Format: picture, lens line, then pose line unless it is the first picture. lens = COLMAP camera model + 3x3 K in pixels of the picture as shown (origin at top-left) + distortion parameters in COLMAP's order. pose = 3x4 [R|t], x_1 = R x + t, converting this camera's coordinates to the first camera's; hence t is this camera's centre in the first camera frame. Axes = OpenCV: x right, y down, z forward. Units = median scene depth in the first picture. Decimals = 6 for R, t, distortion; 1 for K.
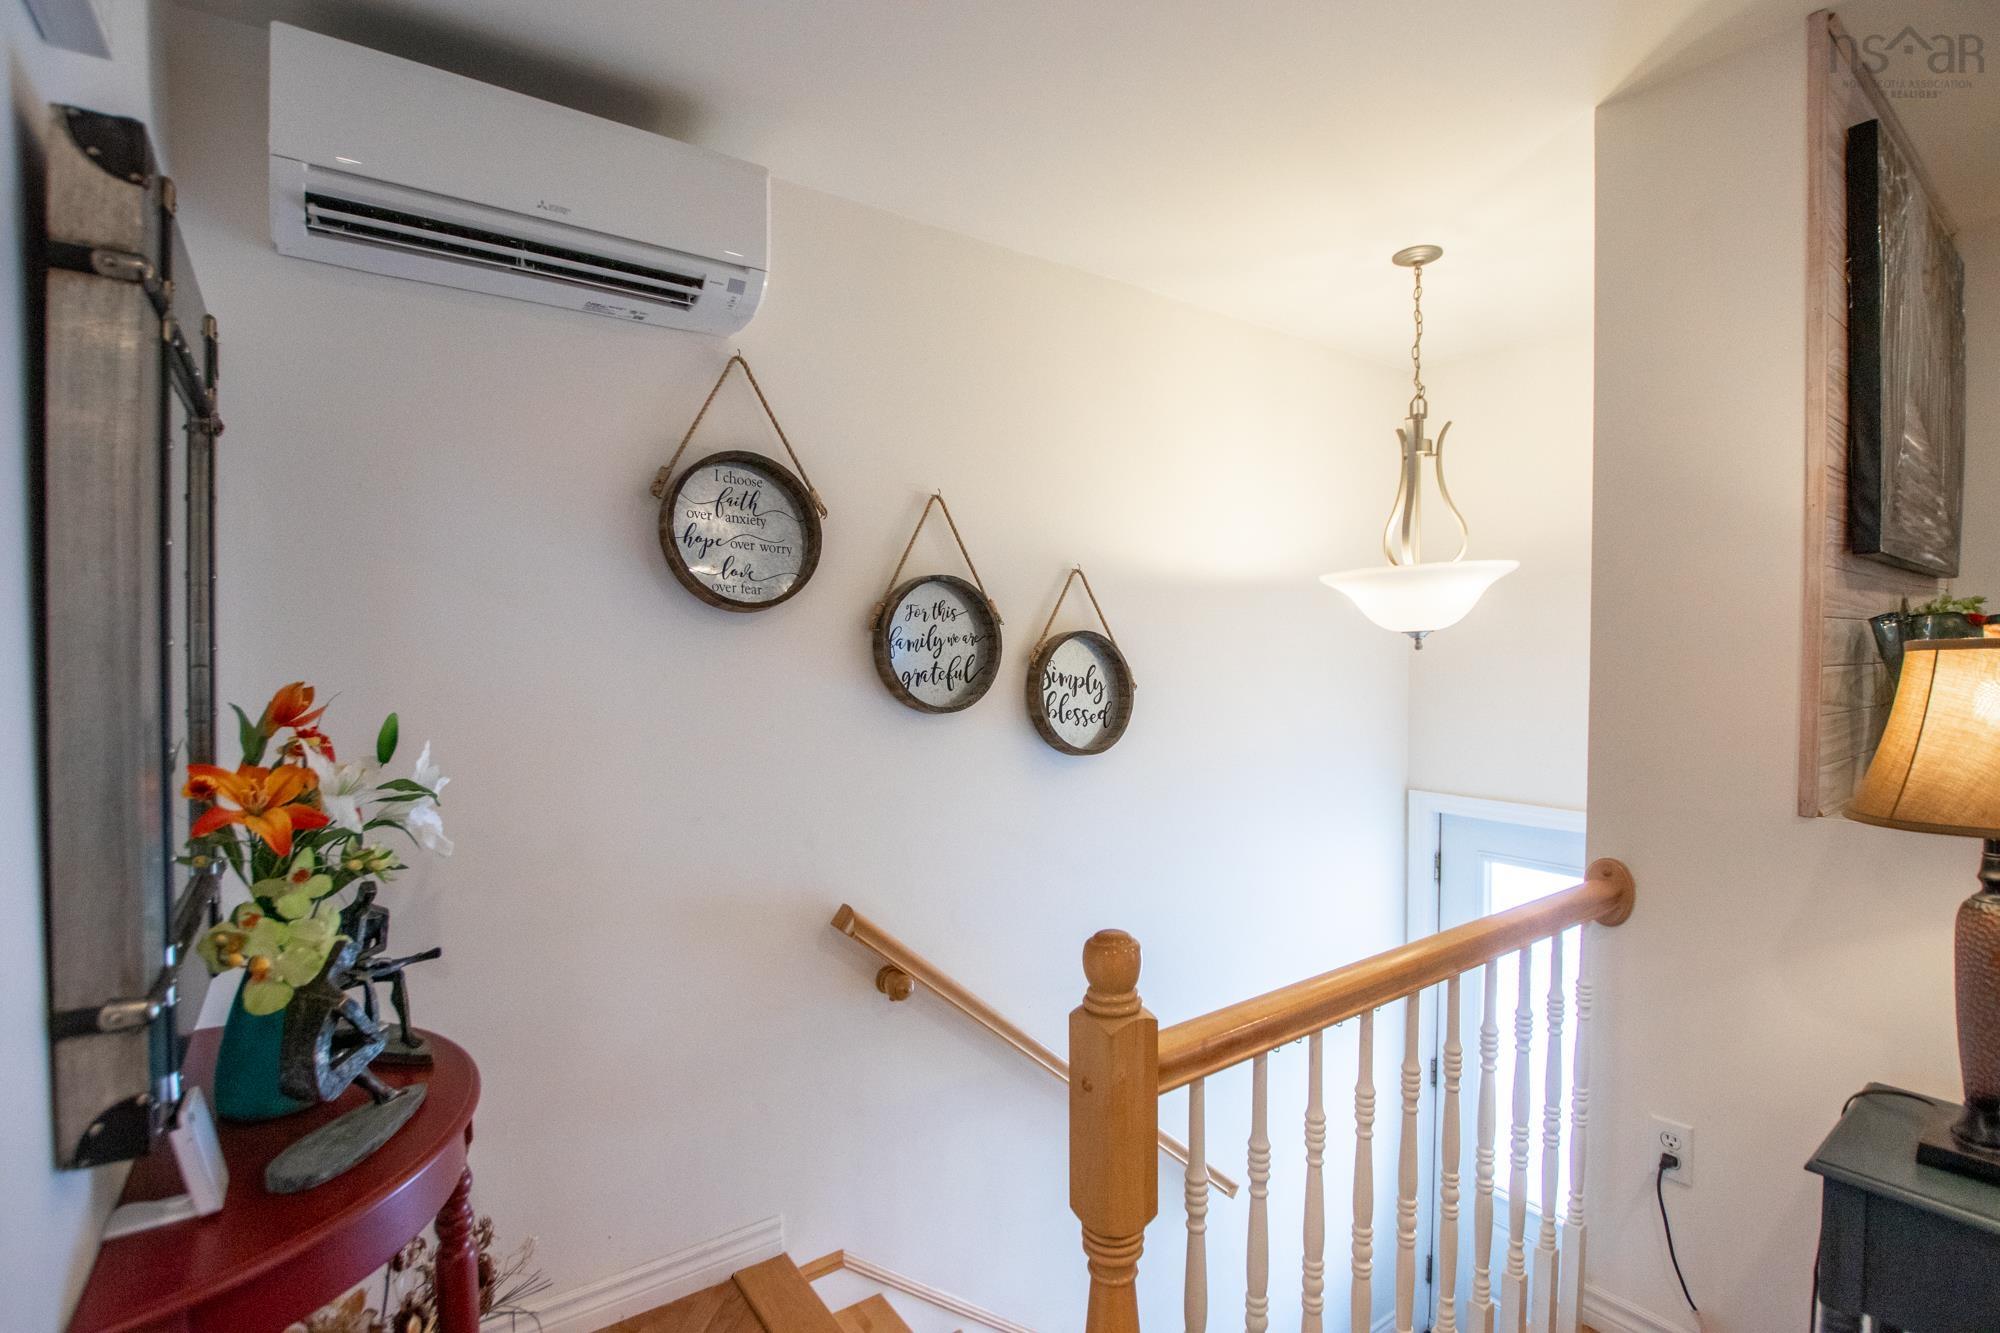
lens RADIAL K [[936.8, 0, 990.9], [0, 936.8, 674.6], [0, 0, 1]] dist [-0.030273, 0.001876]
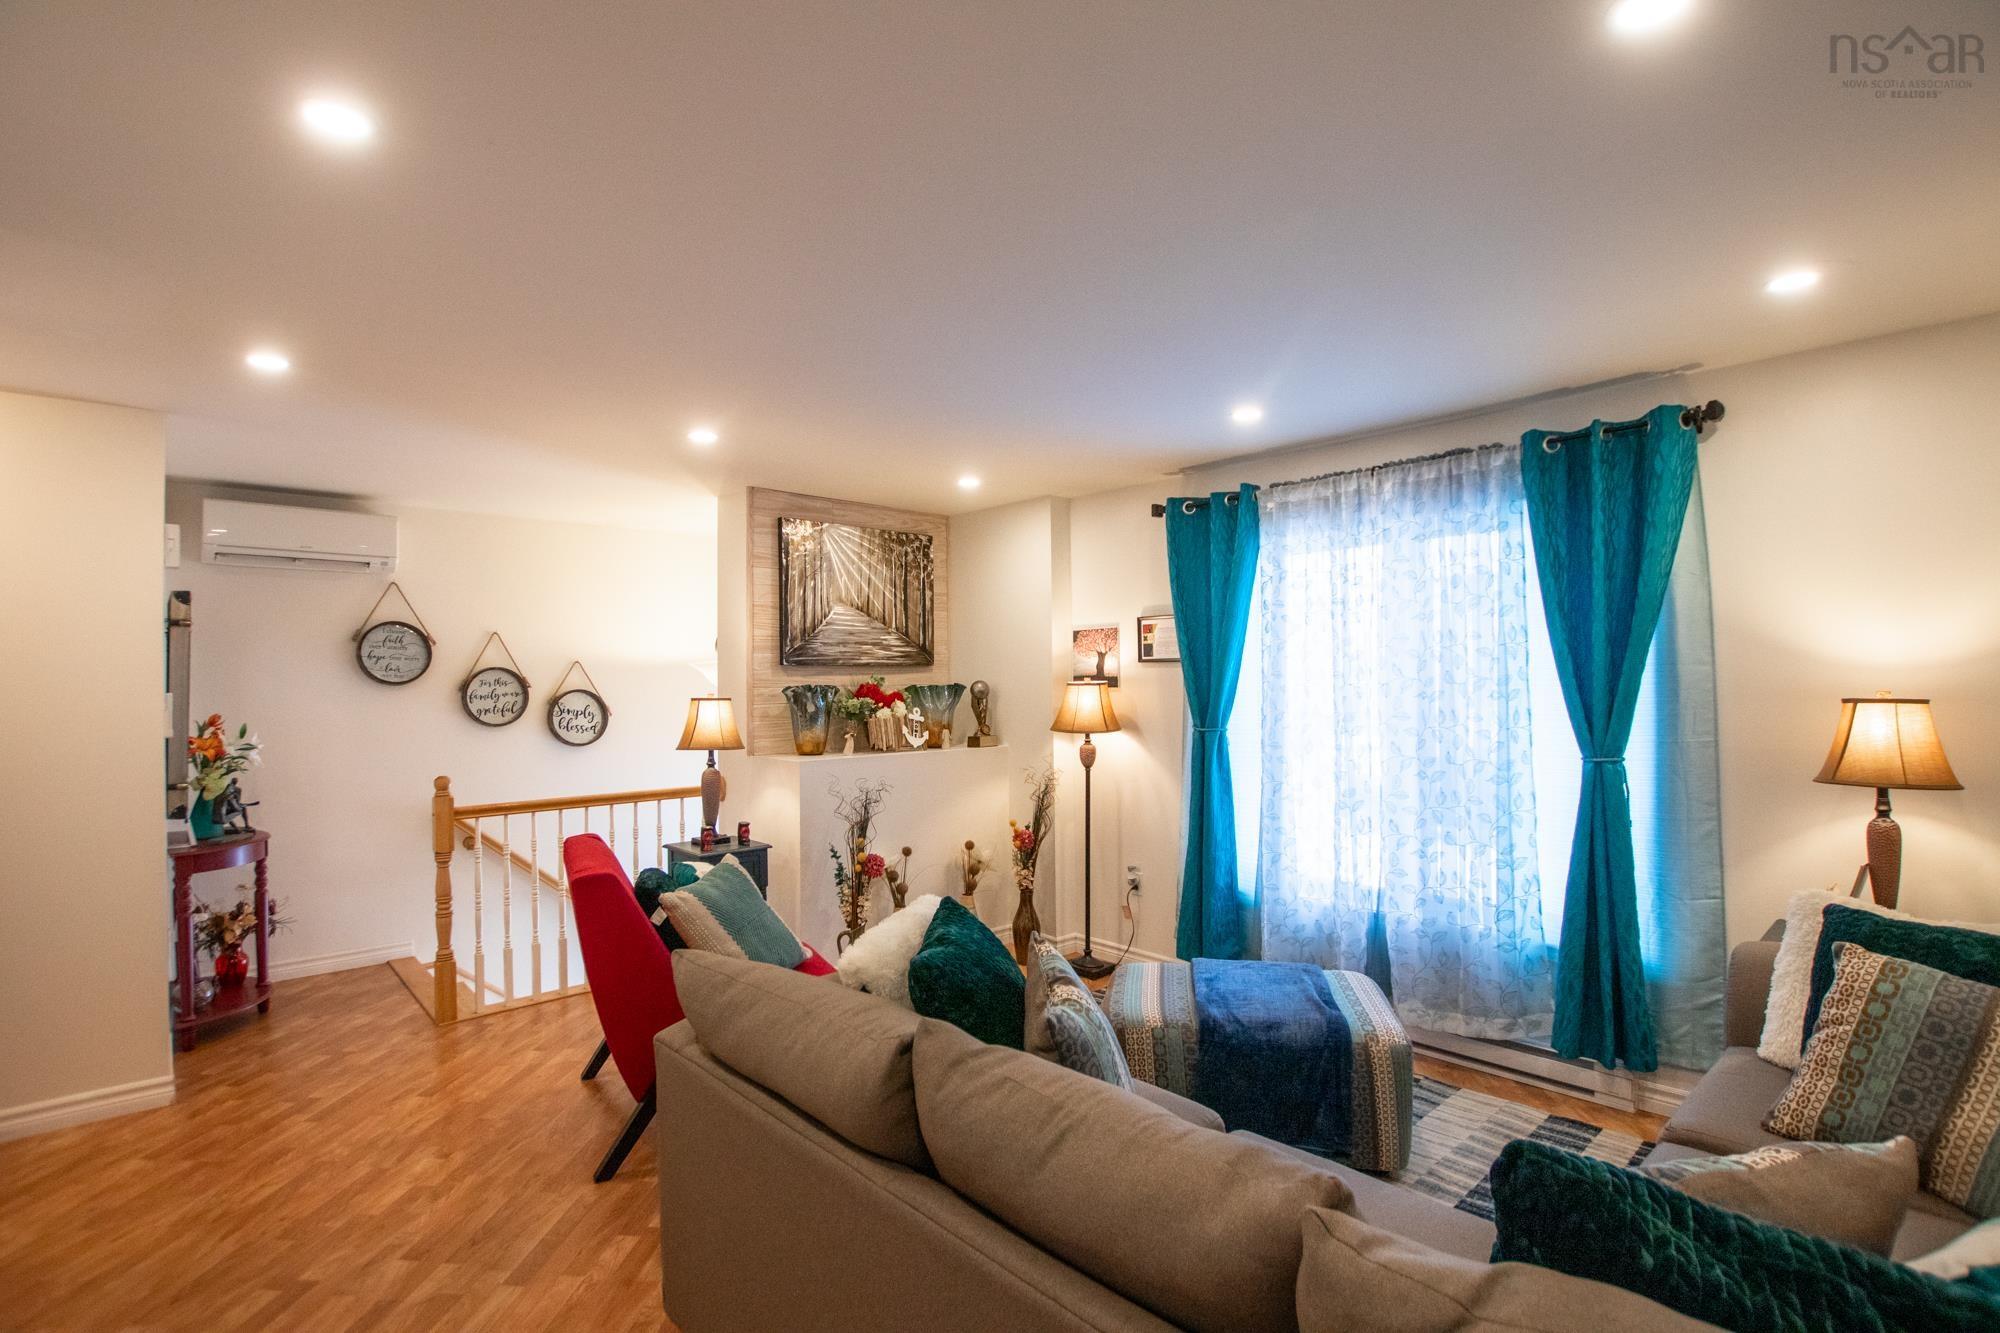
lens RADIAL K [[936.8, 0, 990.9], [0, 936.8, 674.6], [0, 0, 1]] dist [-0.030273, 0.001876]
pose [[0.992389, -0.004089, 0.123074, 1.041759], [0.008453, 0.999353, -0.034954, 0.003528], [-0.122852, 0.035728, 0.991782, -1.691226]]
